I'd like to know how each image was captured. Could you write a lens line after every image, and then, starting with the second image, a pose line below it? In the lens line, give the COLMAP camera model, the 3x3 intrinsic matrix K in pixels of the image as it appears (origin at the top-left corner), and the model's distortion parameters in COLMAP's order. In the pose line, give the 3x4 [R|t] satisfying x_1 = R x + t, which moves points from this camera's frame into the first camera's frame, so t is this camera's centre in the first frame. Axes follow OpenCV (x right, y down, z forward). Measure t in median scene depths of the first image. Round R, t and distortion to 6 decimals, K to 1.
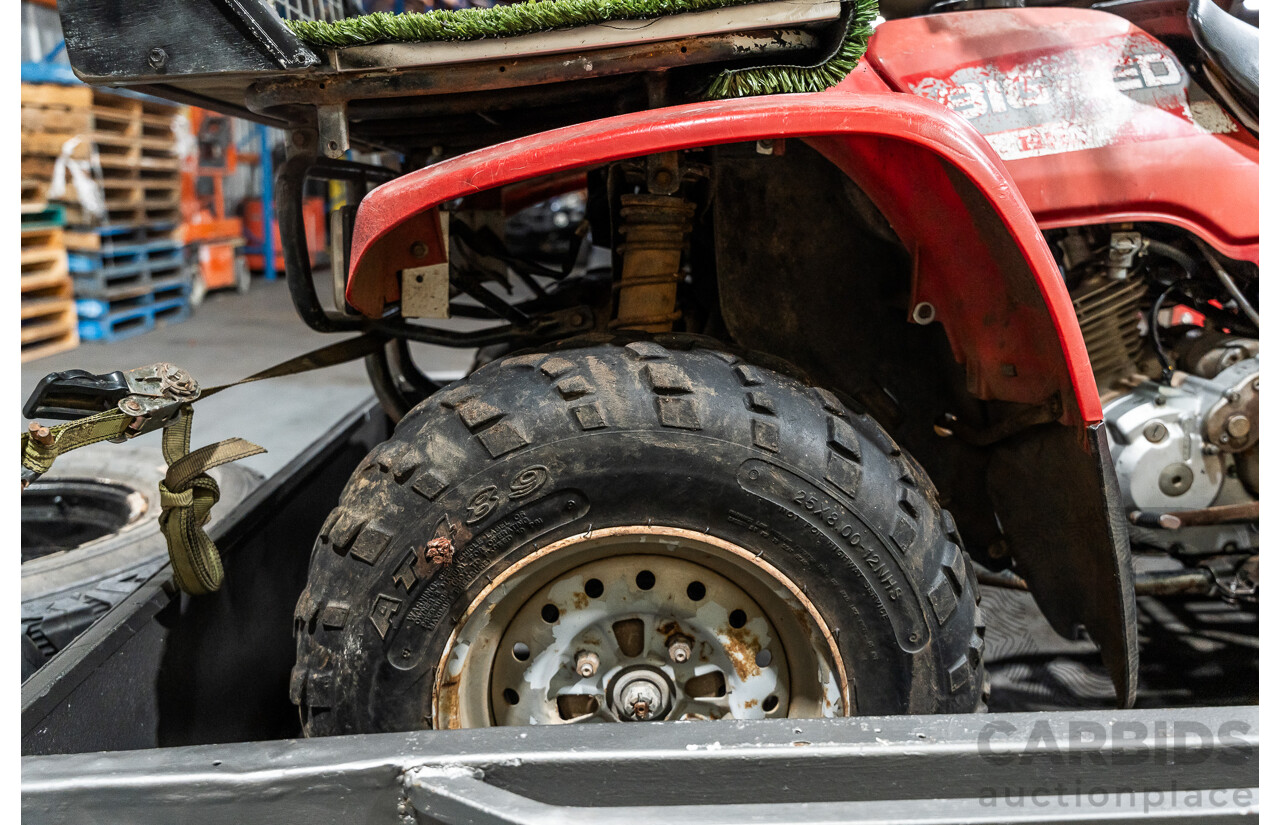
lens RADIAL K [[820.8, 0, 640.8], [0, 820.8, 411.9], [0, 0, 1]] dist [-0.002590, -0.002356]
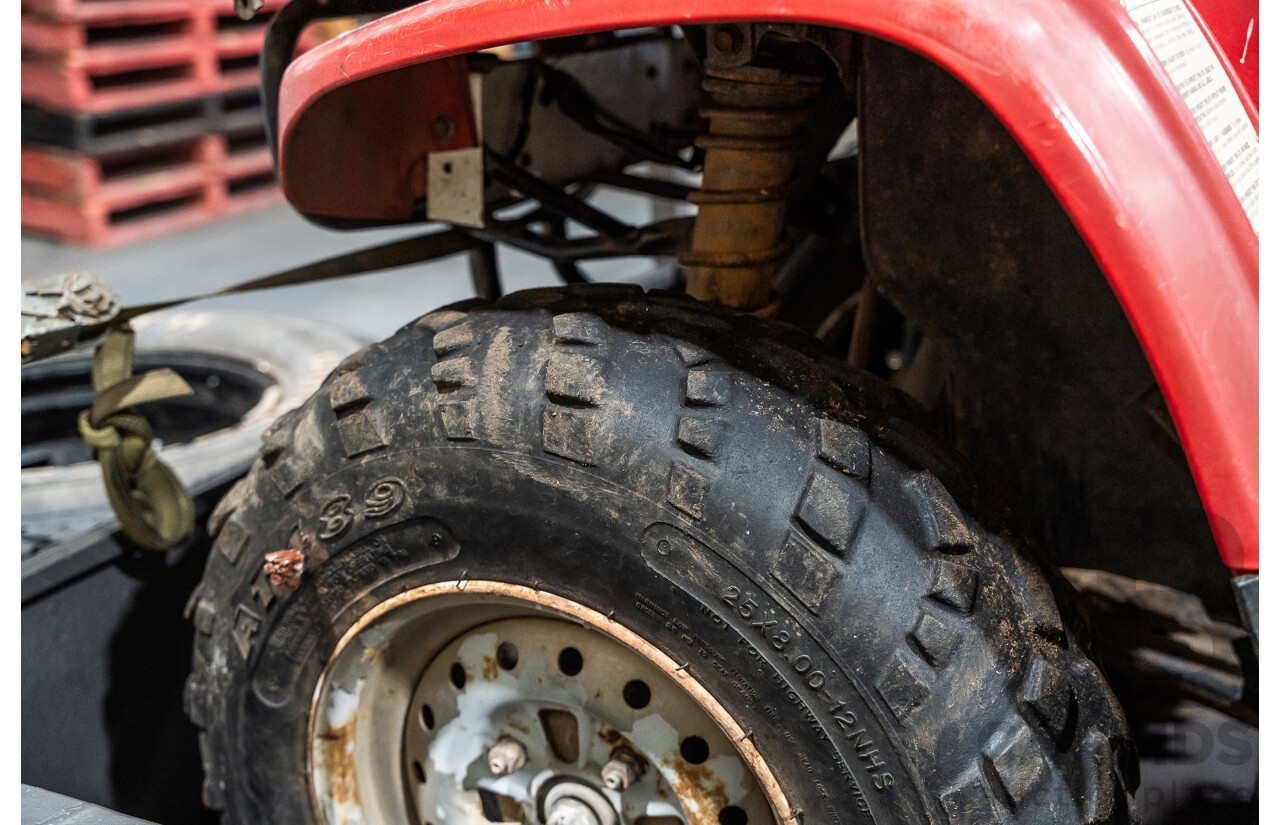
lens RADIAL K [[1244.3, 0, 639.7], [0, 1244.3, 410.3], [0, 0, 1]] dist [0.002034, 0.001915]
pose [[0.903335, 0.139897, -0.405481, 0.478556], [-0.101219, 0.988145, 0.115428, -0.133649], [0.416822, -0.063228, 0.906787, 0.113640]]
